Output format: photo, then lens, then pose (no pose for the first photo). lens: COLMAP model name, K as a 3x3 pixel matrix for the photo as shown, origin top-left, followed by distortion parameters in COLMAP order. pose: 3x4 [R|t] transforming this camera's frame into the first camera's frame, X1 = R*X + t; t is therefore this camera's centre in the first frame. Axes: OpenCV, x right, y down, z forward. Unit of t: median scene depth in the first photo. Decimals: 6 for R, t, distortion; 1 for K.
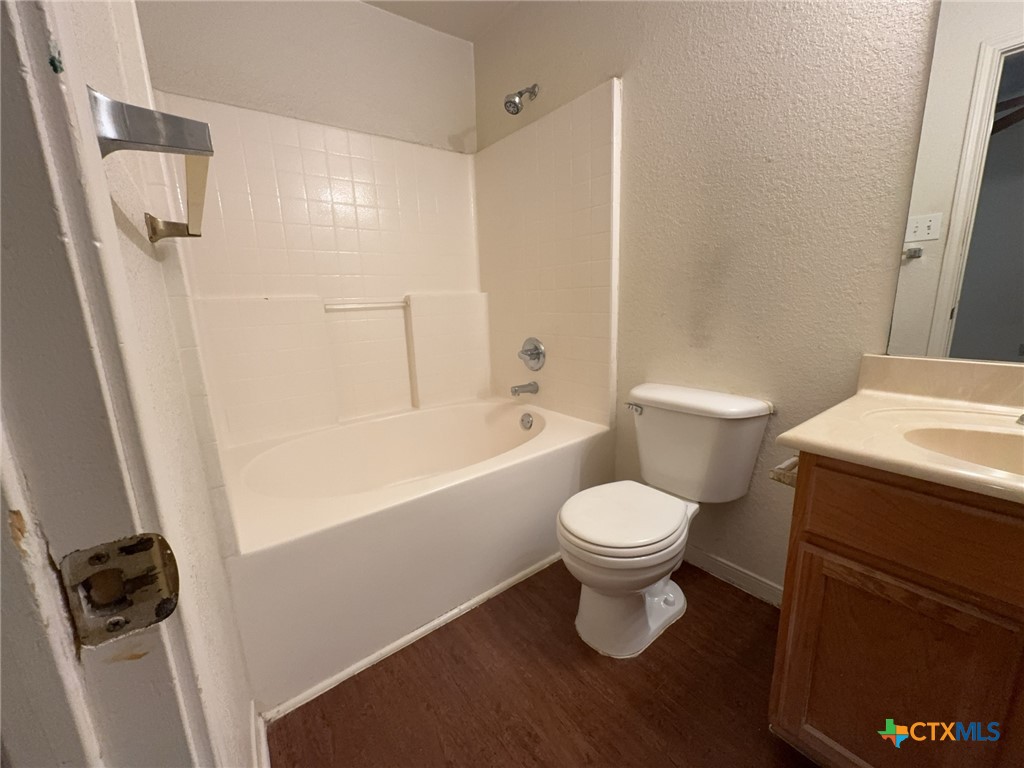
lens RADIAL K [[409.5, 0, 512.0], [0, 409.5, 384.0], [0, 0, 1]] dist [-0.003109, 0.000371]
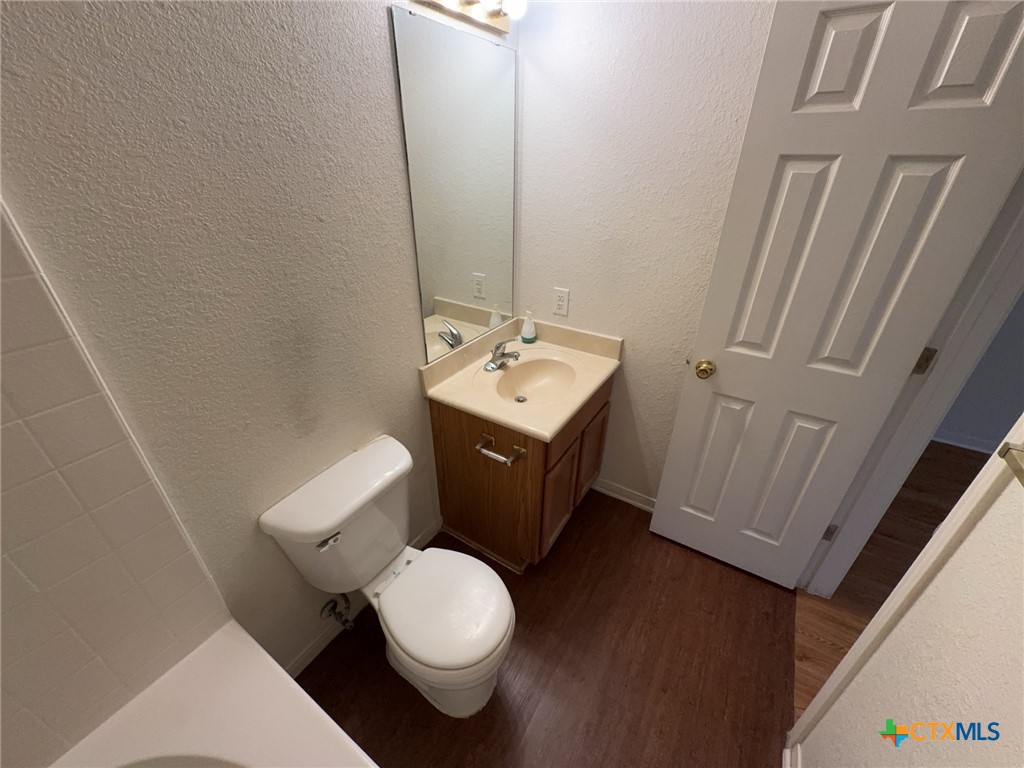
lens RADIAL K [[409.5, 0, 512.0], [0, 409.5, 384.0], [0, 0, 1]] dist [-0.003109, 0.000371]
pose [[-0.339499, -0.431120, 0.835988, -0.413882], [0.197112, 0.836433, 0.511397, -0.651416], [-0.919721, 0.338402, -0.198989, 0.963023]]
